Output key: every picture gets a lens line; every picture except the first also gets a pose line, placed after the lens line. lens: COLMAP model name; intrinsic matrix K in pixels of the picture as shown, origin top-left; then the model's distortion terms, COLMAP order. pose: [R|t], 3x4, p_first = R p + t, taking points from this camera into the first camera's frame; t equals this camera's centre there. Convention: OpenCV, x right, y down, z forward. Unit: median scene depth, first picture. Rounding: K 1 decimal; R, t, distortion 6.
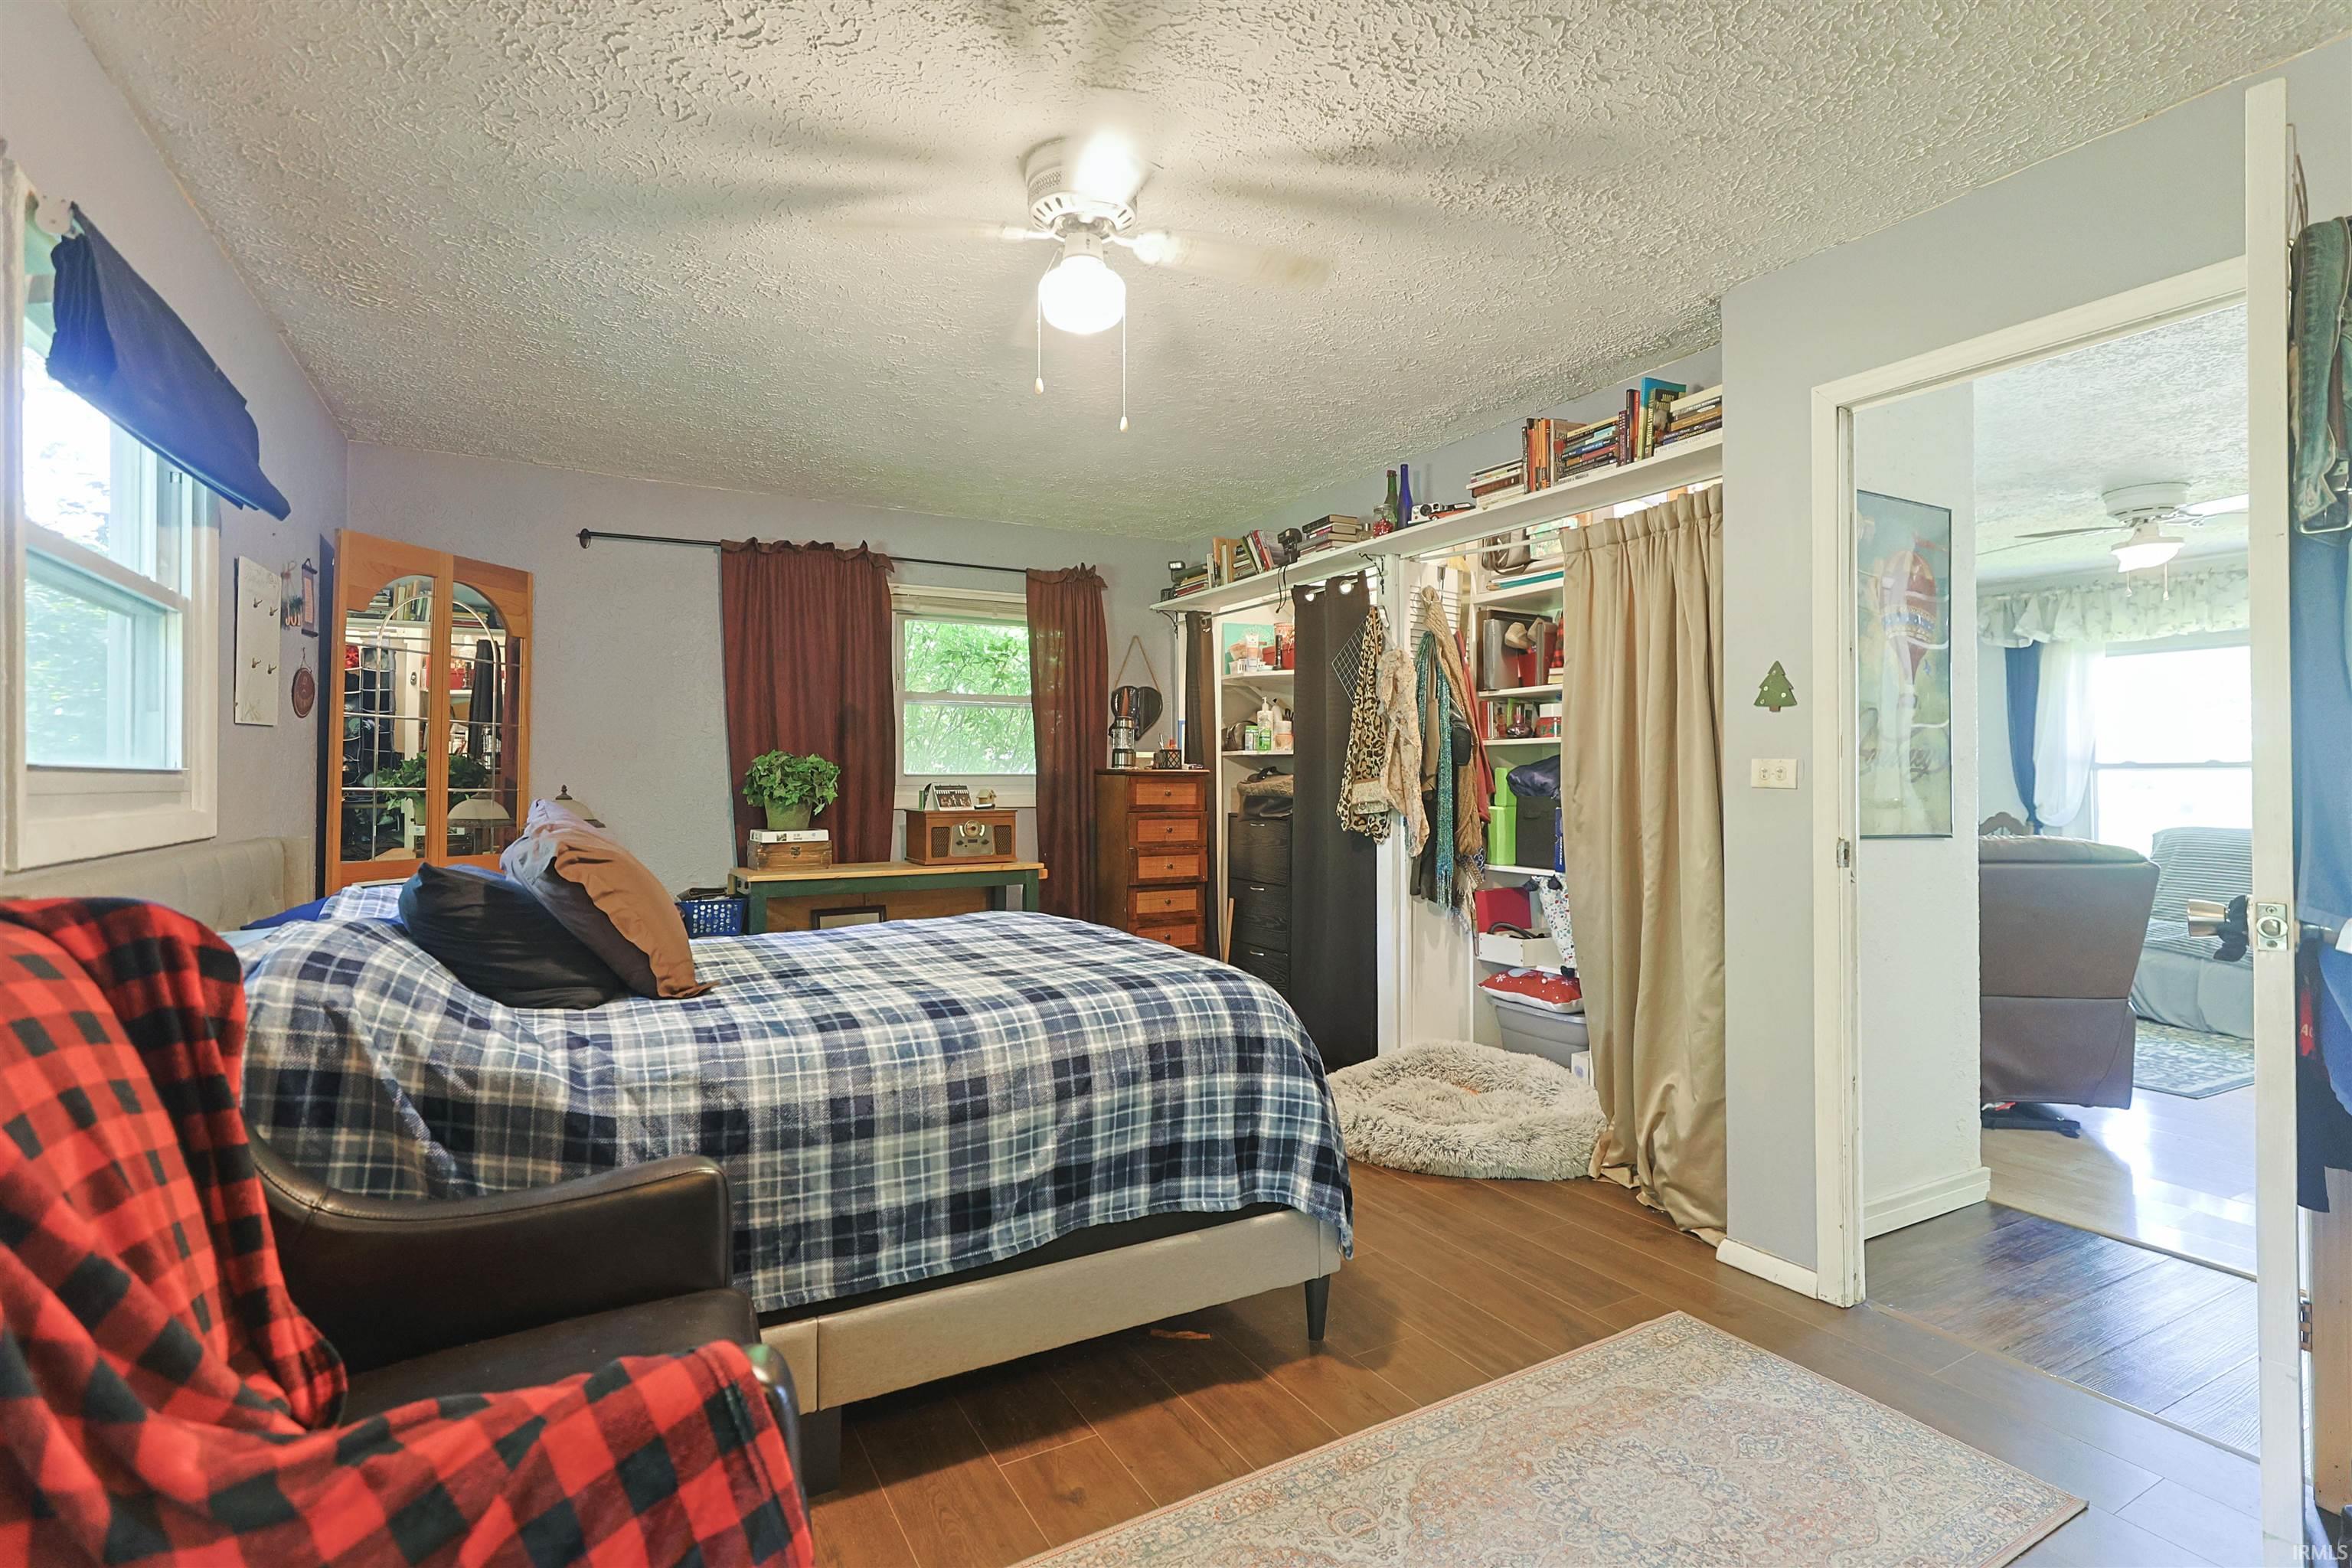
lens RADIAL K [[1120.5, 0, 1183.6], [0, 1120.5, 777.7], [0, 0, 1]] dist [-0.013530, -0.000045]
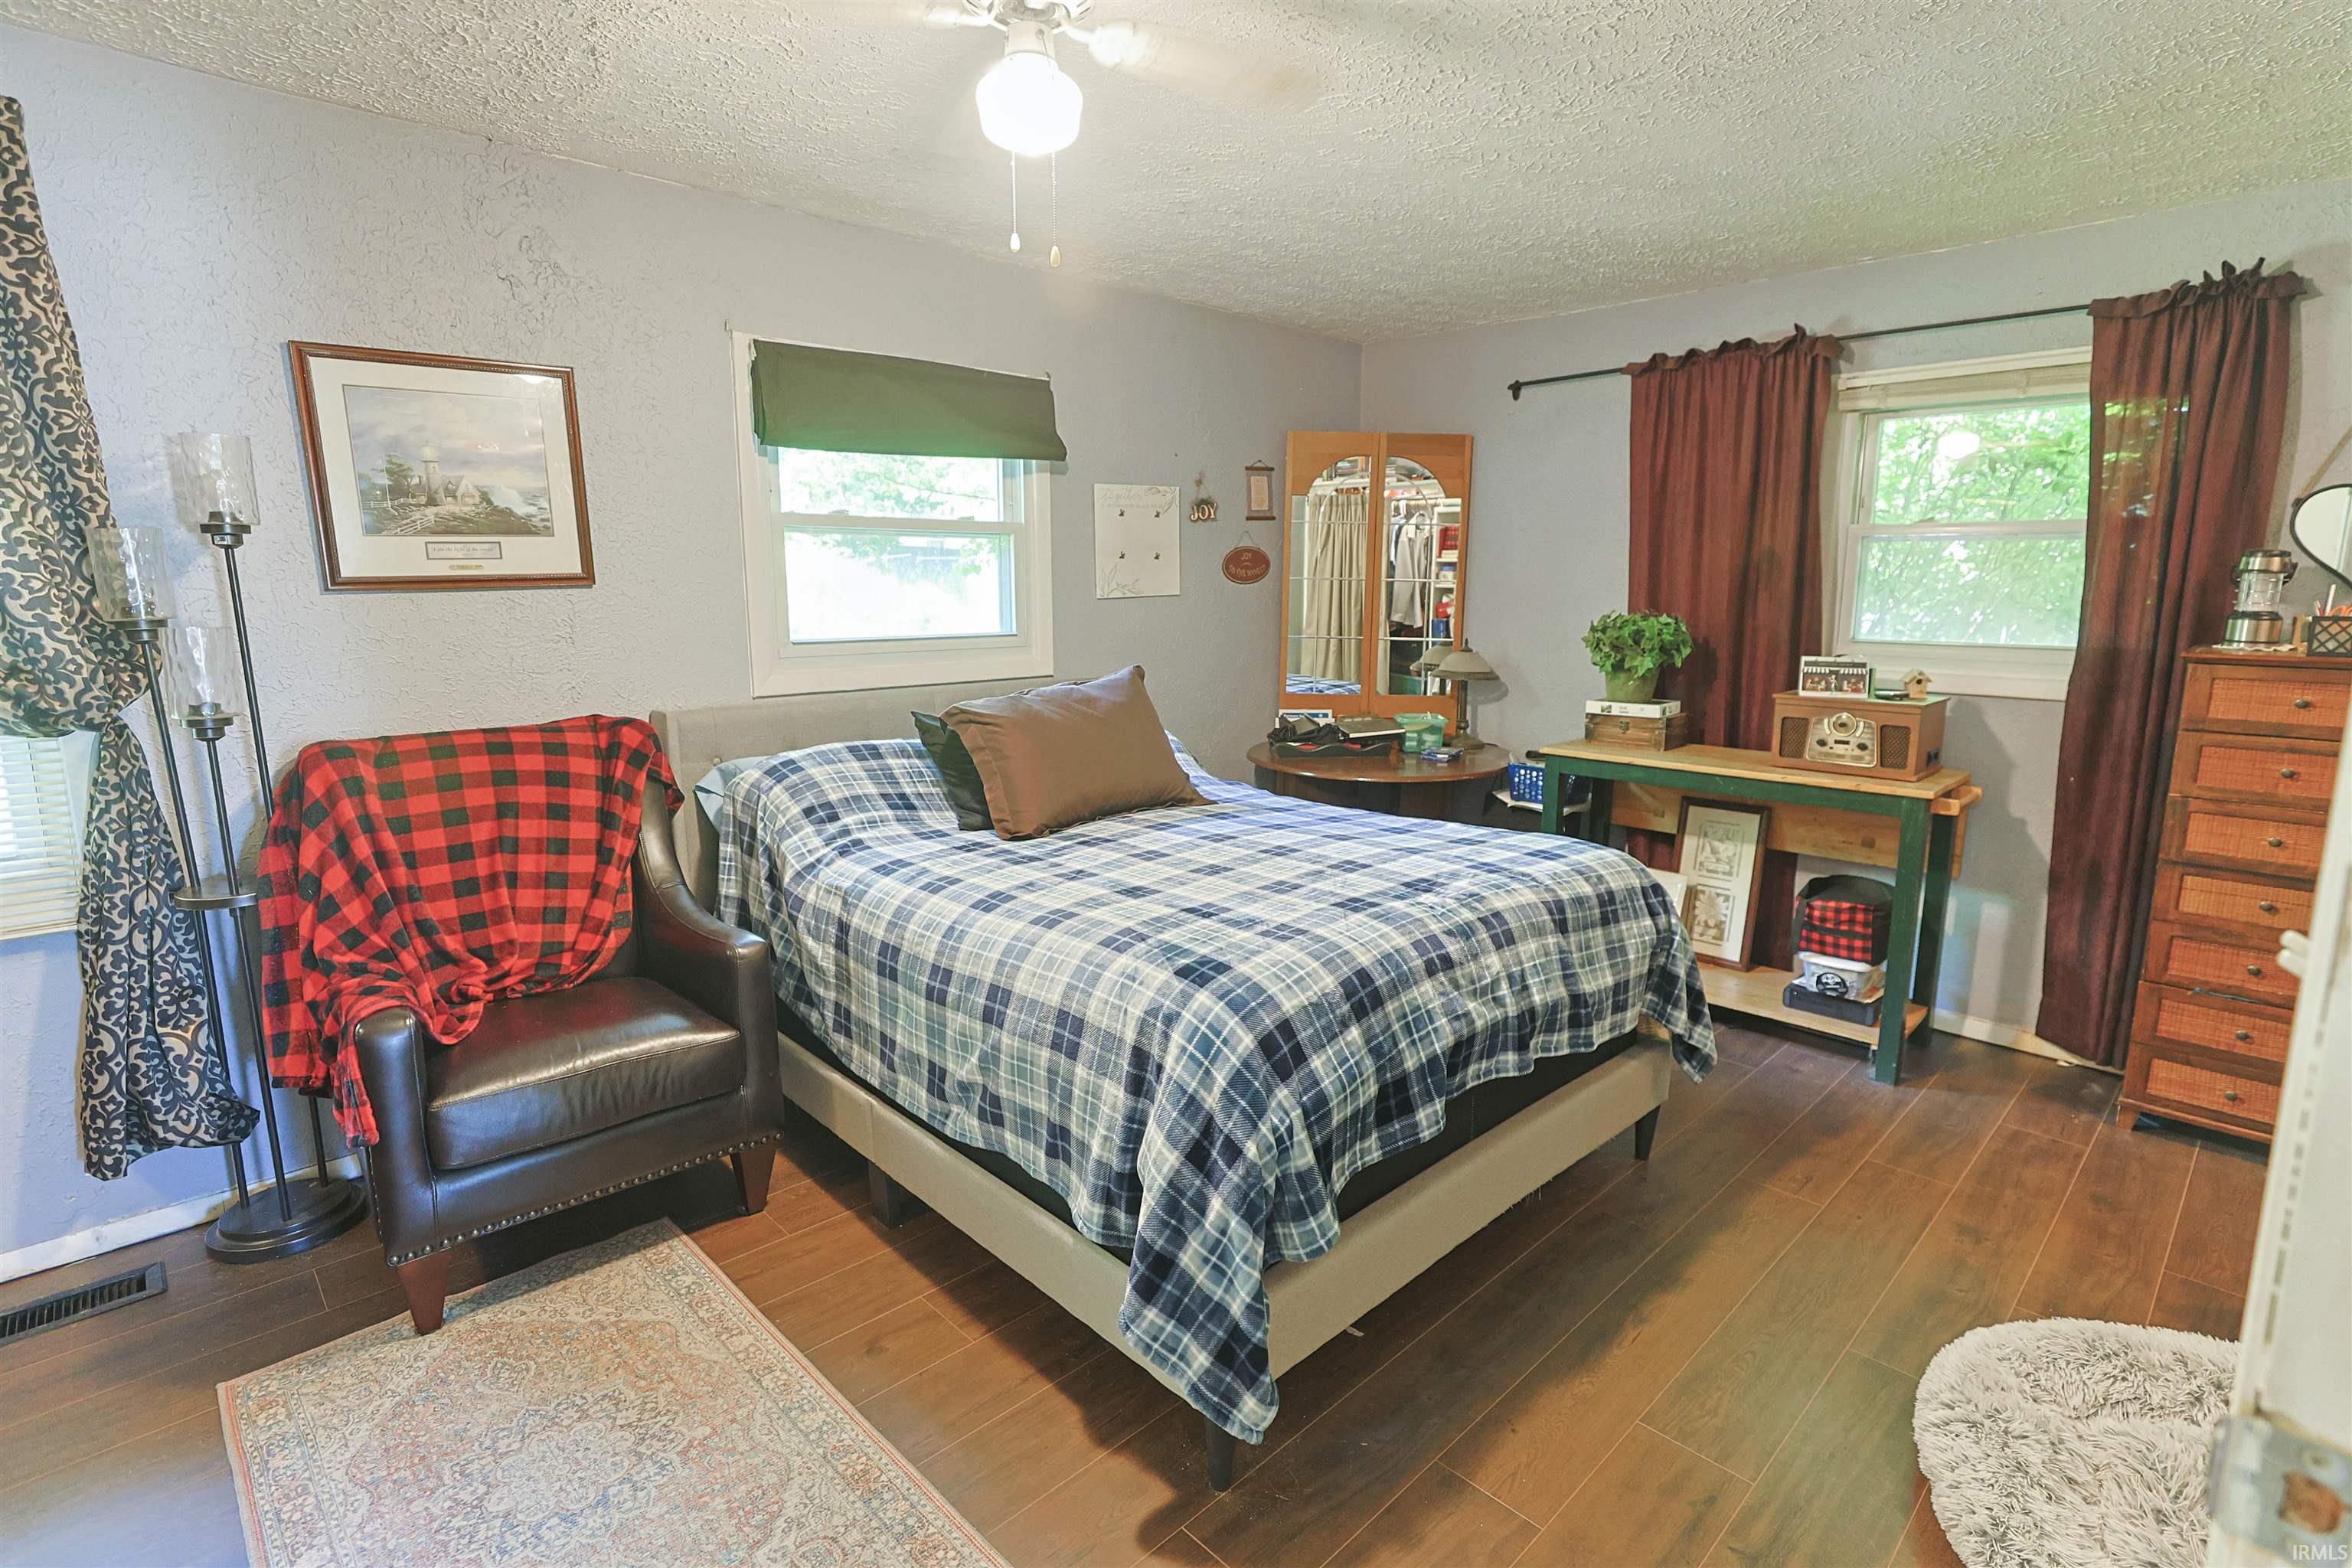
lens RADIAL K [[1120.5, 0, 1184.7], [0, 1120.5, 776.4], [0, 0, 1]] dist [-0.013530, -0.000045]
pose [[0.253653, 0.170220, -0.952200, 0.388390], [-0.000419, 0.984414, 0.175867, -0.047135], [0.967295, -0.044210, 0.249771, 0.428142]]
